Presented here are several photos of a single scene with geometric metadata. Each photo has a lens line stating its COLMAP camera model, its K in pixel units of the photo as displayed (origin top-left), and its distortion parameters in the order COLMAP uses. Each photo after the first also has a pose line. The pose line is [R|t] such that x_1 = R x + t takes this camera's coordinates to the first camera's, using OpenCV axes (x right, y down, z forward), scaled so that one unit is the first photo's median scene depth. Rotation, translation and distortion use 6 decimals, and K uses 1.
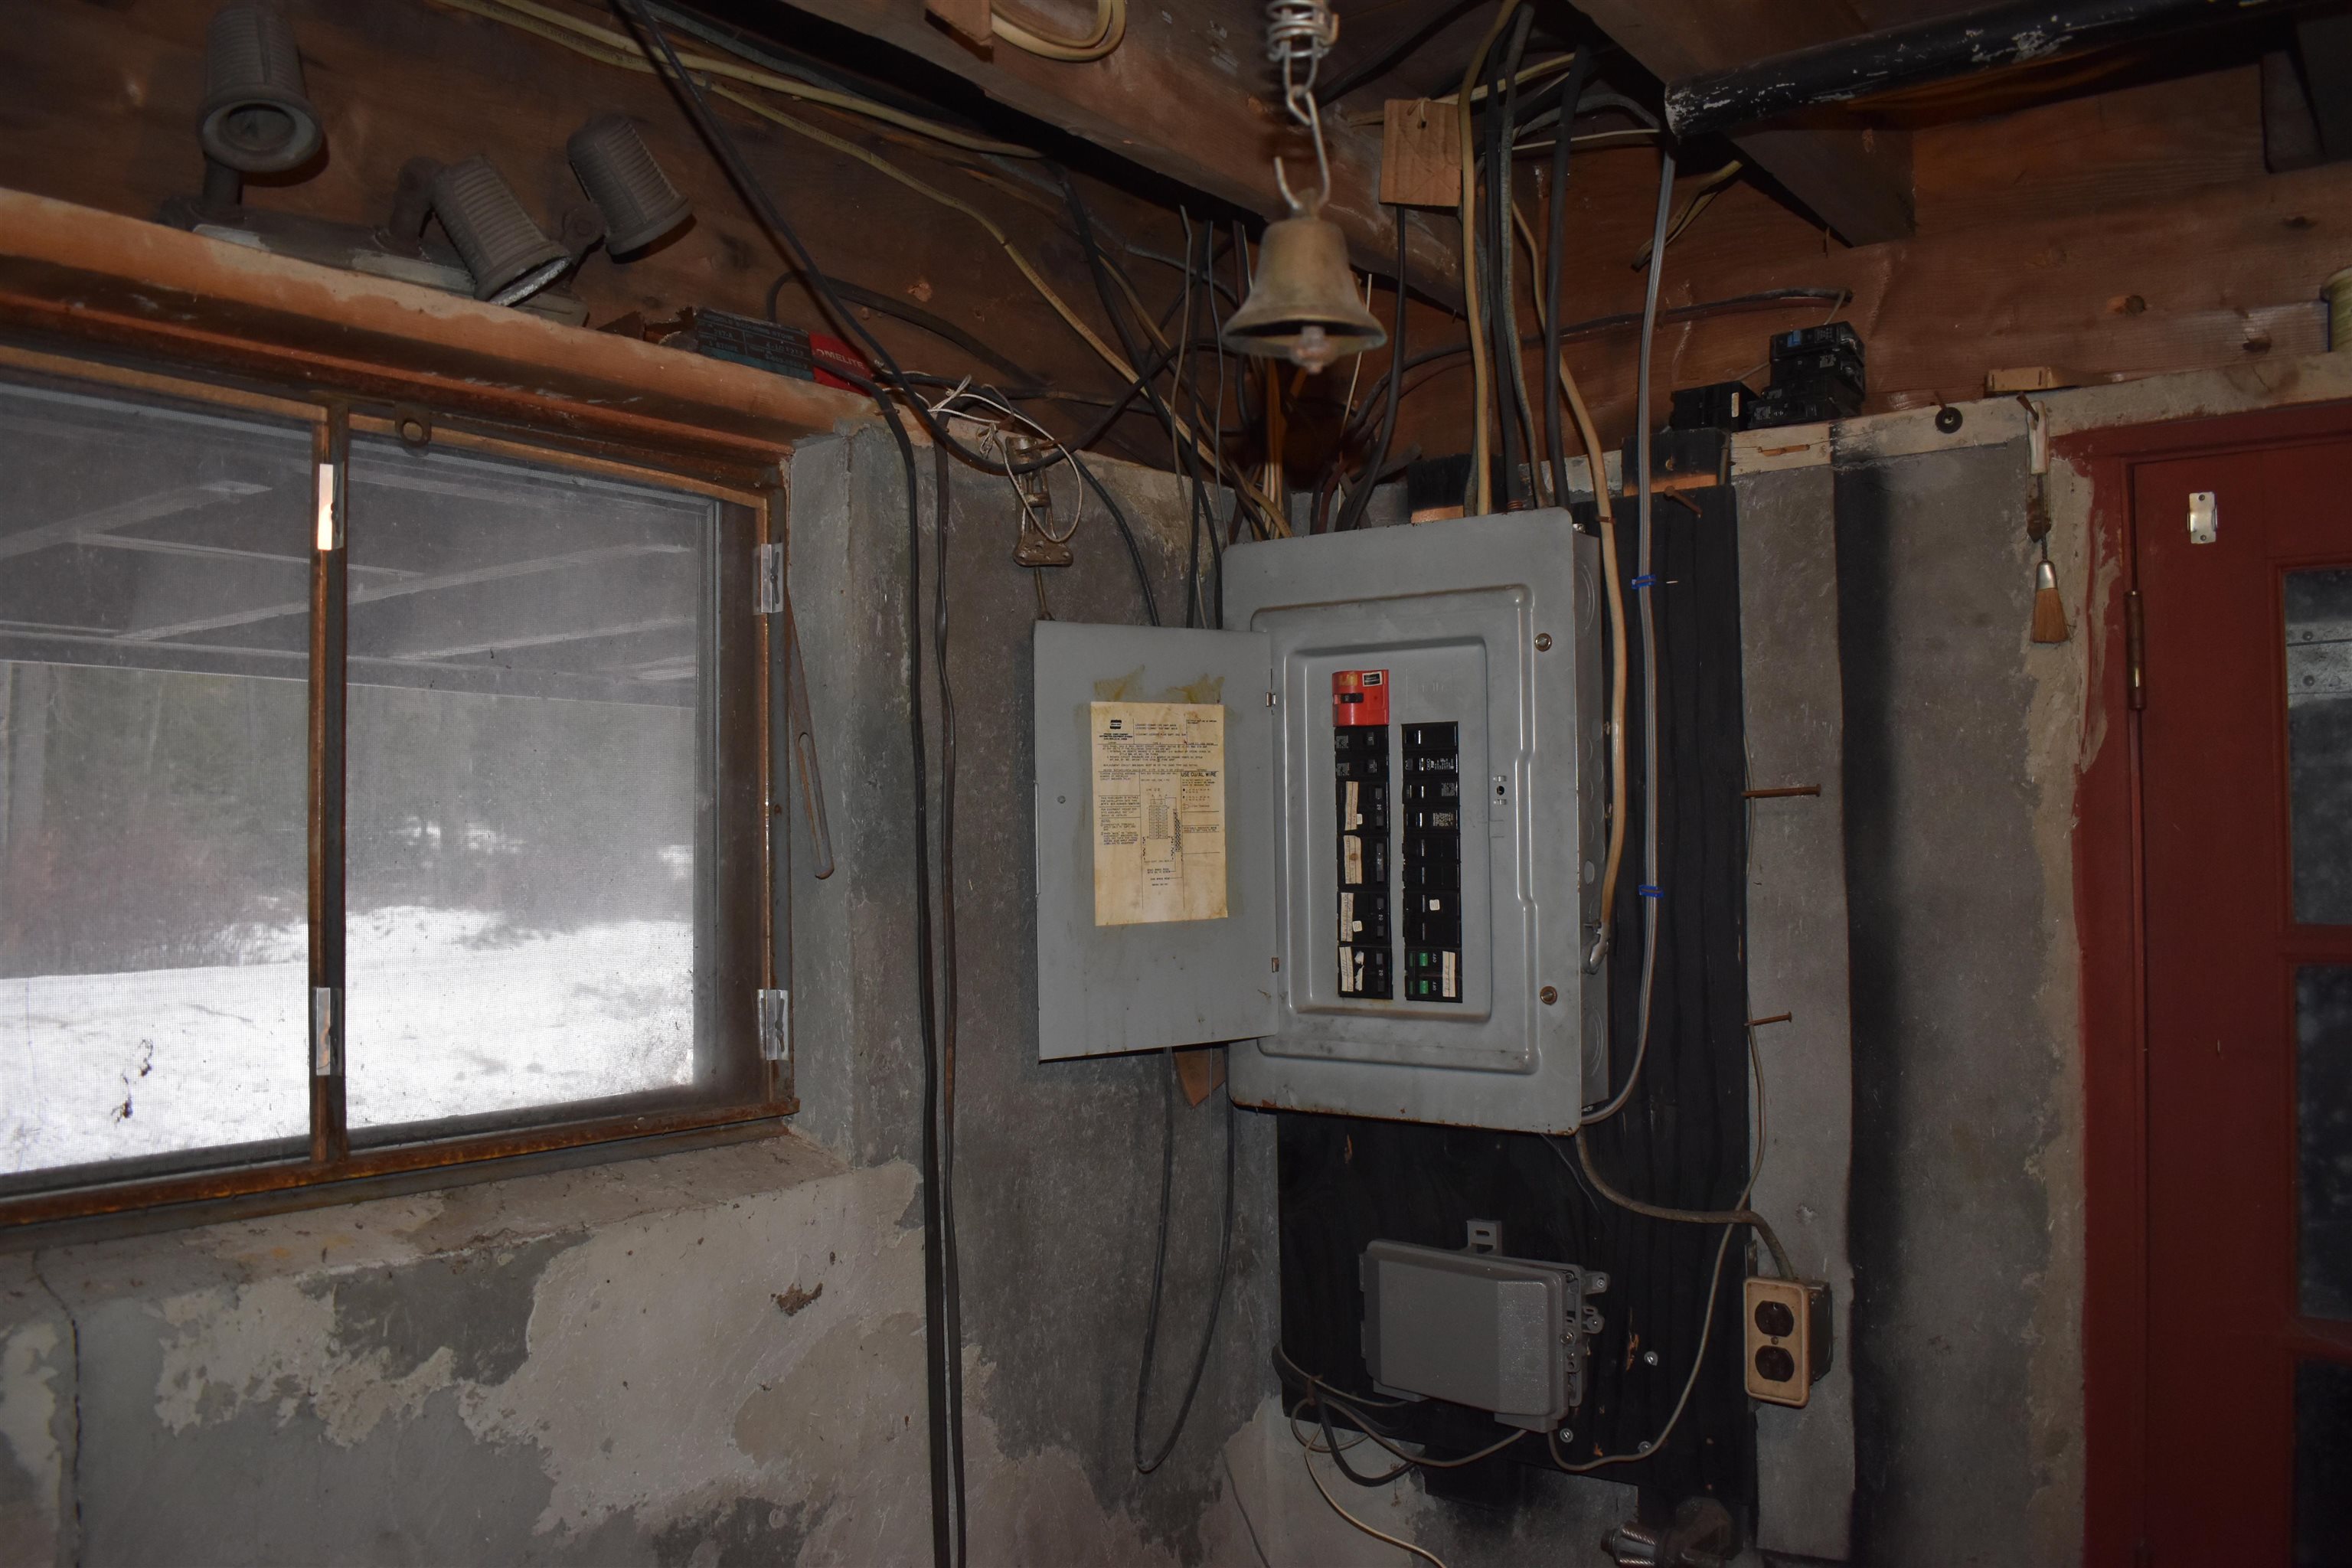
lens RADIAL K [[1874.2, 0, 1179.2], [0, 1874.2, 782.8], [0, 0, 1]] dist [-0.093531, 0.016866]
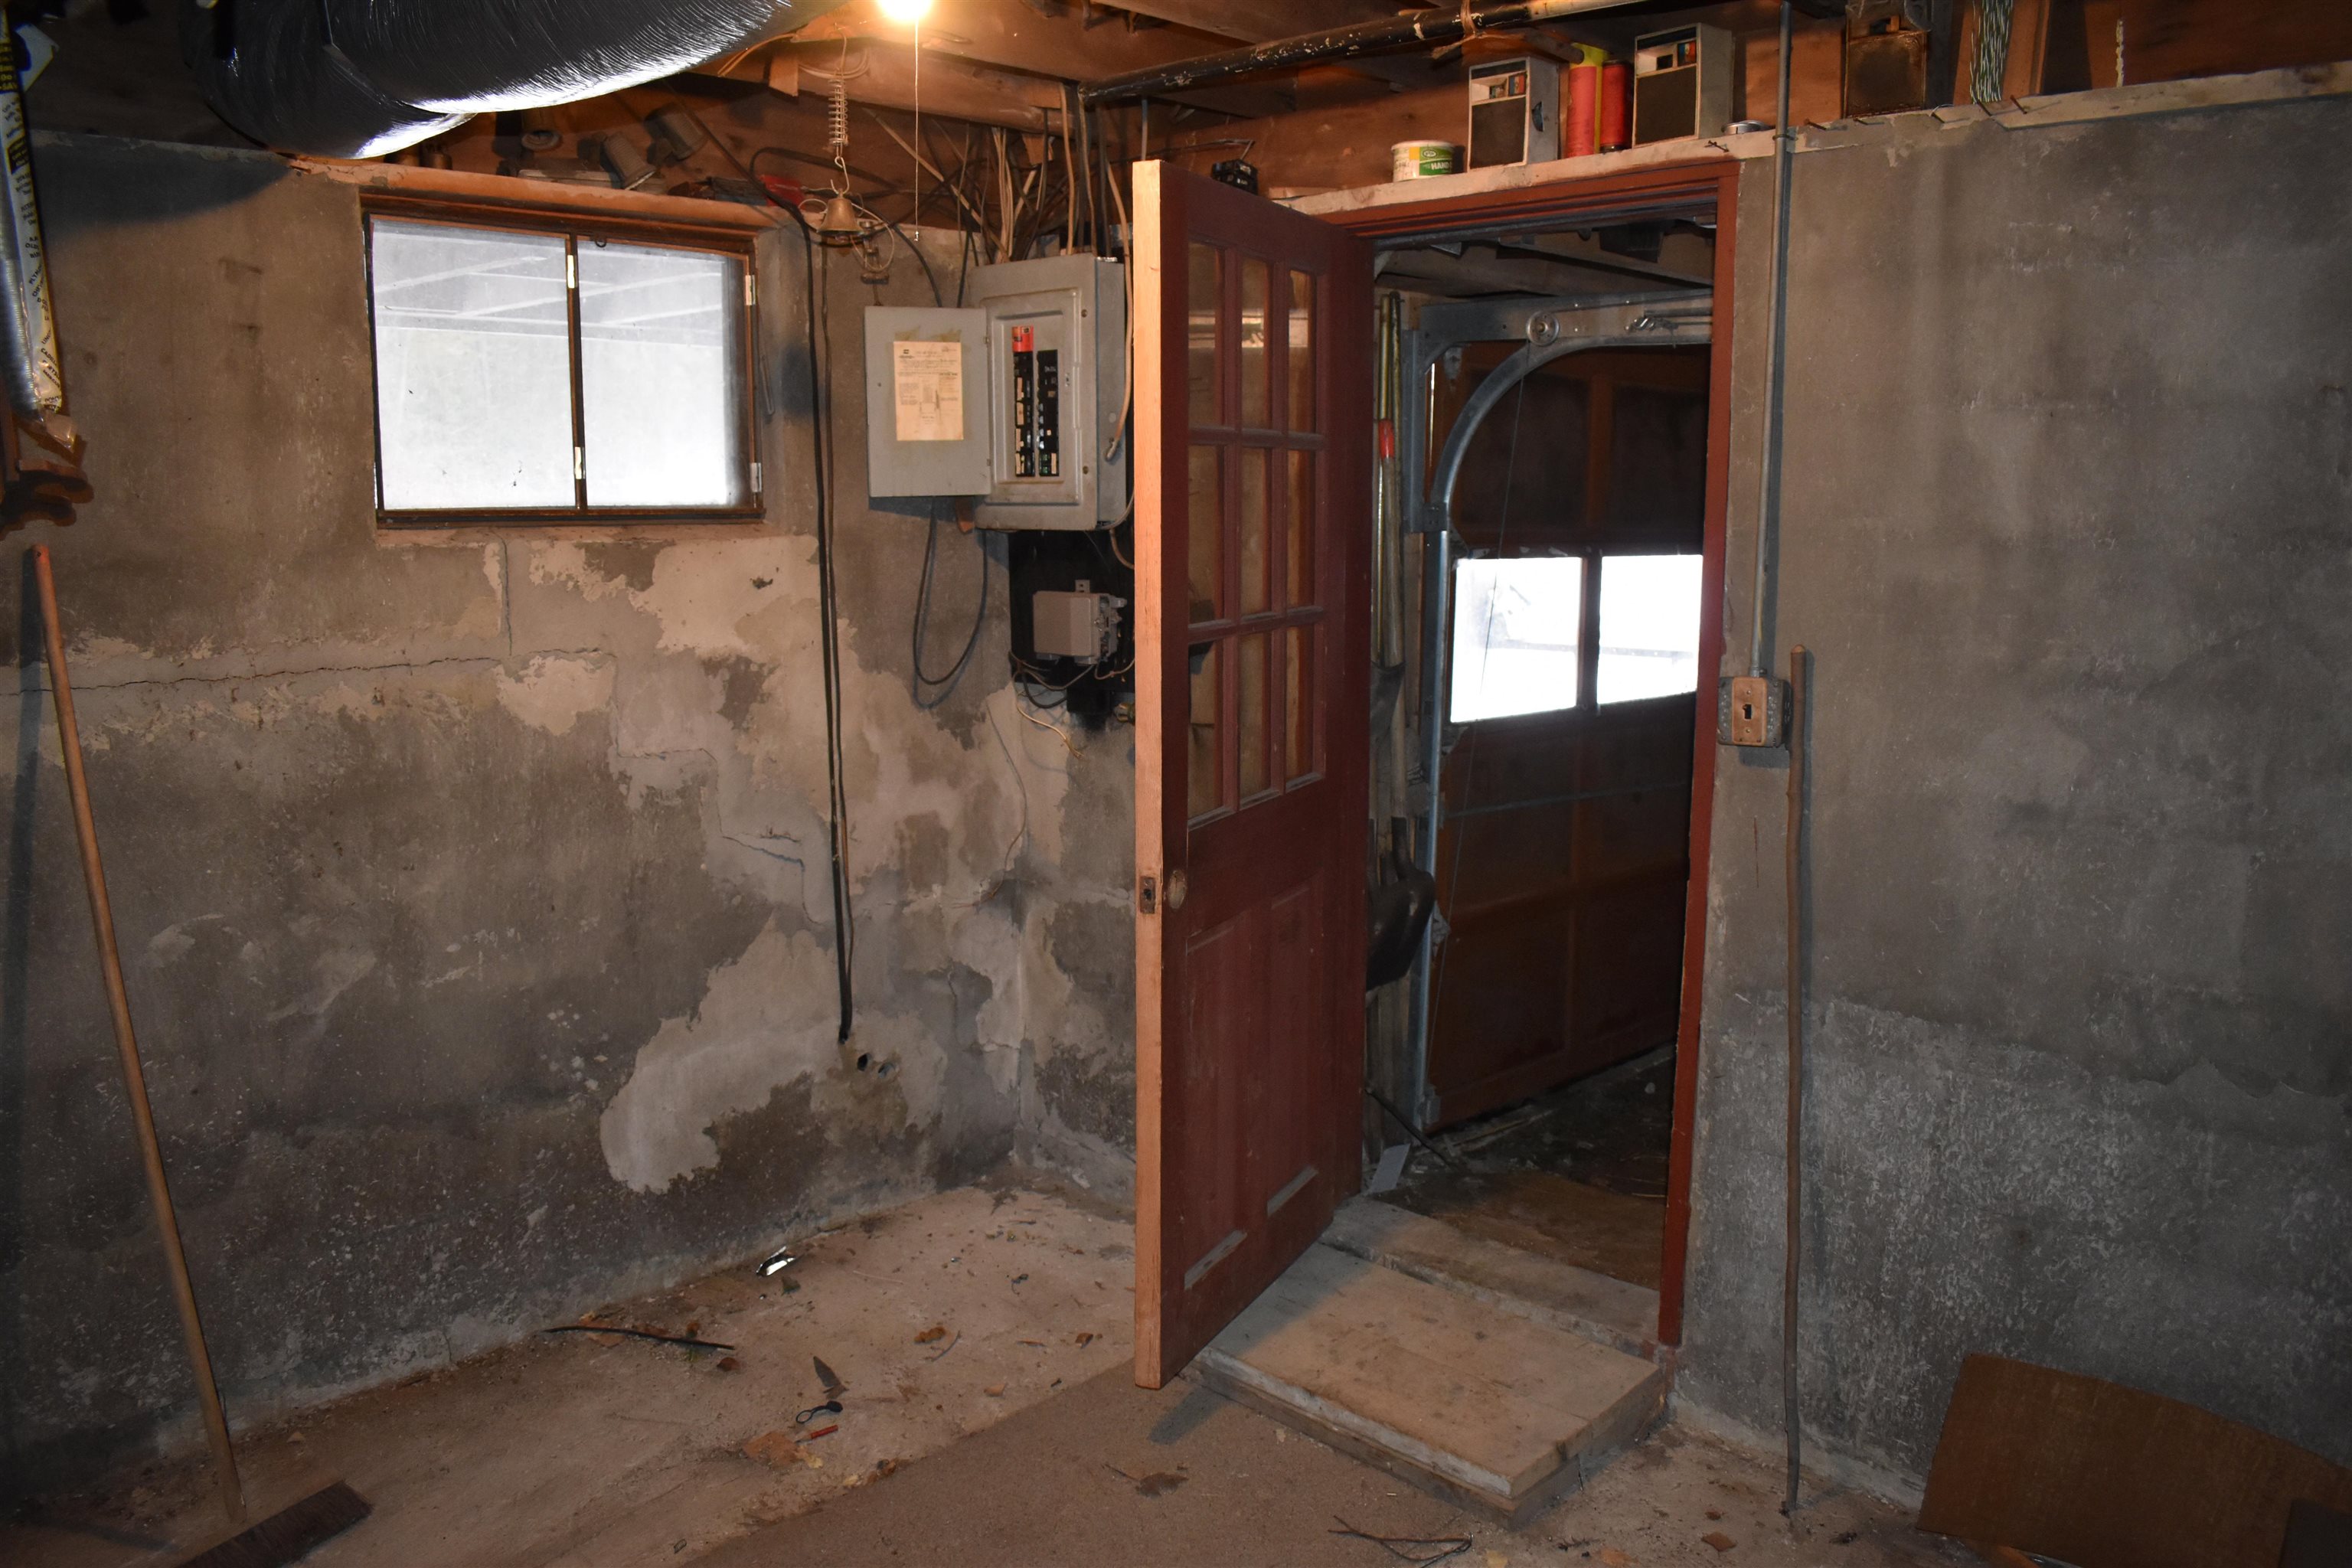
lens RADIAL K [[1874.2, 0, 1166.6], [0, 1874.2, 785.6], [0, 0, 1]] dist [-0.093531, 0.016866]
pose [[0.992837, 0.024755, -0.116888, 0.562337], [-0.002962, 0.983100, 0.183045, 0.072738], [0.119444, -0.181387, 0.976131, -1.274997]]
